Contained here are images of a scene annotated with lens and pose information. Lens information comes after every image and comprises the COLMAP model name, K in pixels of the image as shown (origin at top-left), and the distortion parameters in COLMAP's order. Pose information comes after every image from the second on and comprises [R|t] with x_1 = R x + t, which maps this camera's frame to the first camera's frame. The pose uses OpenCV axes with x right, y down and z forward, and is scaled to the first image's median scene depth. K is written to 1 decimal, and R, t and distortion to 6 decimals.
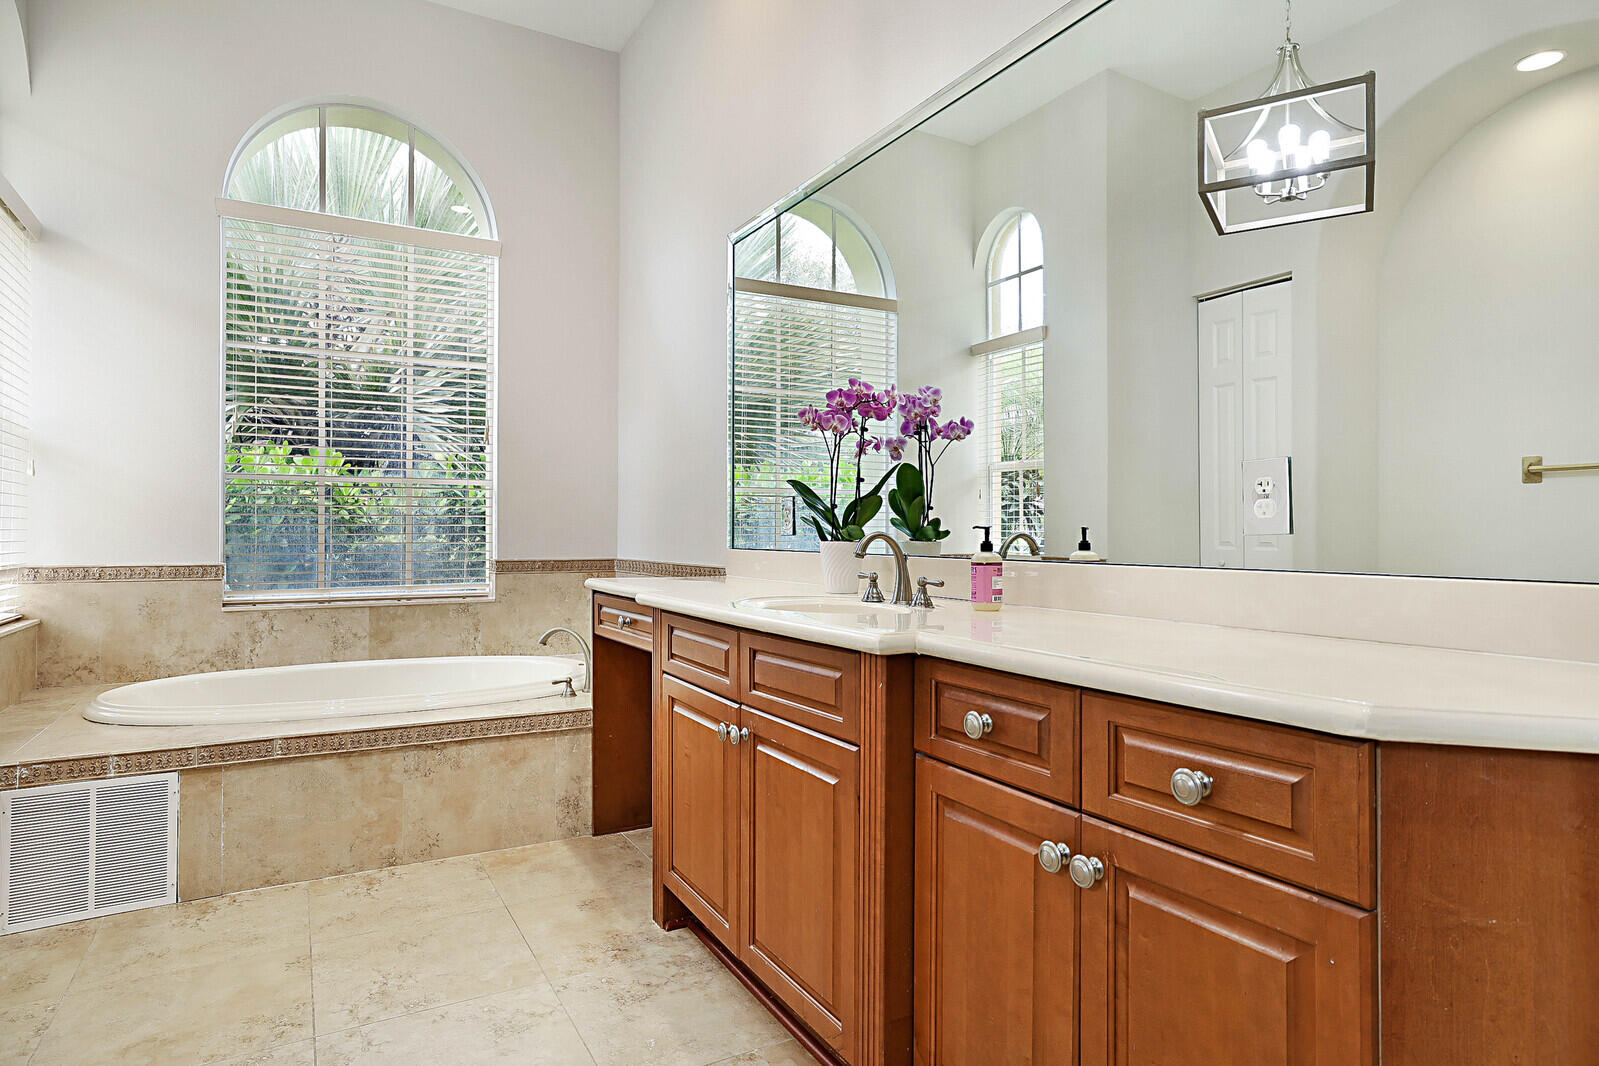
lens RADIAL K [[894.8, 0, 795.9], [0, 894.8, 560.6], [0, 0, 1]] dist [-0.003779, 0.013891]
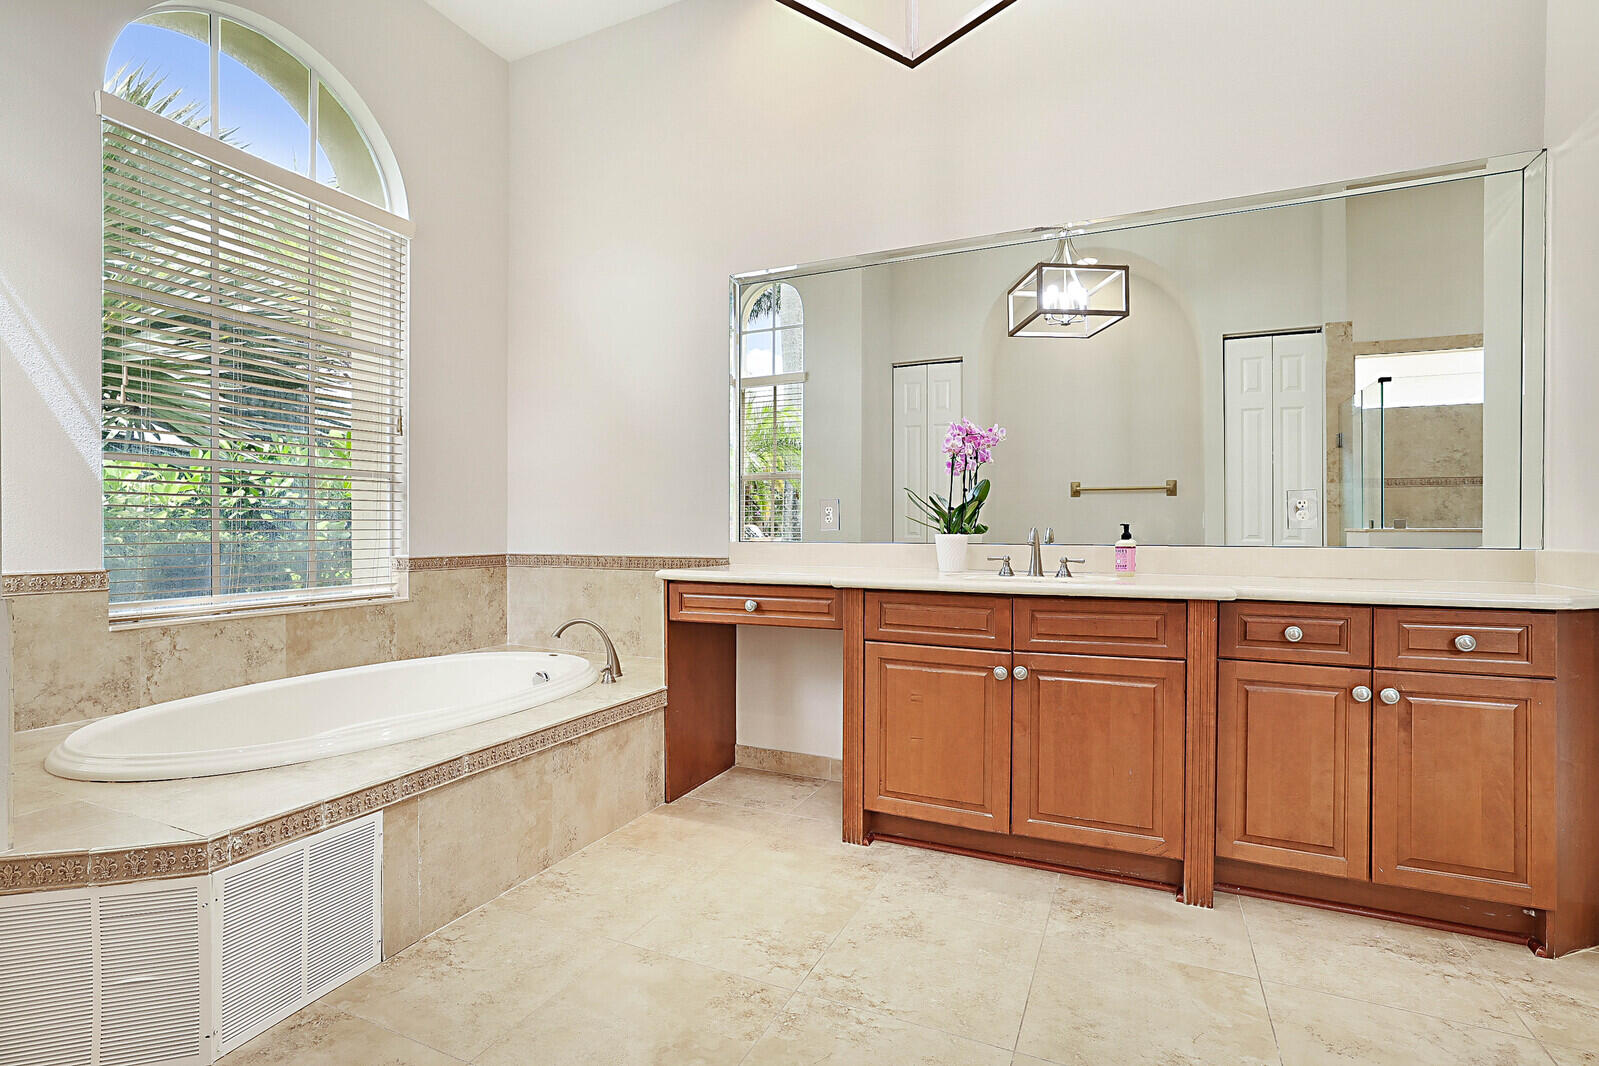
lens RADIAL K [[768.4, 0, 772.1], [0, 768.4, 538.7], [0, 0, 1]] dist [-0.019516, 0.001364]
pose [[0.811483, -0.013279, 0.584226, -0.747734], [0.020569, 0.999771, -0.005846, -0.011218], [-0.584015, 0.016761, 0.811570, 0.170352]]
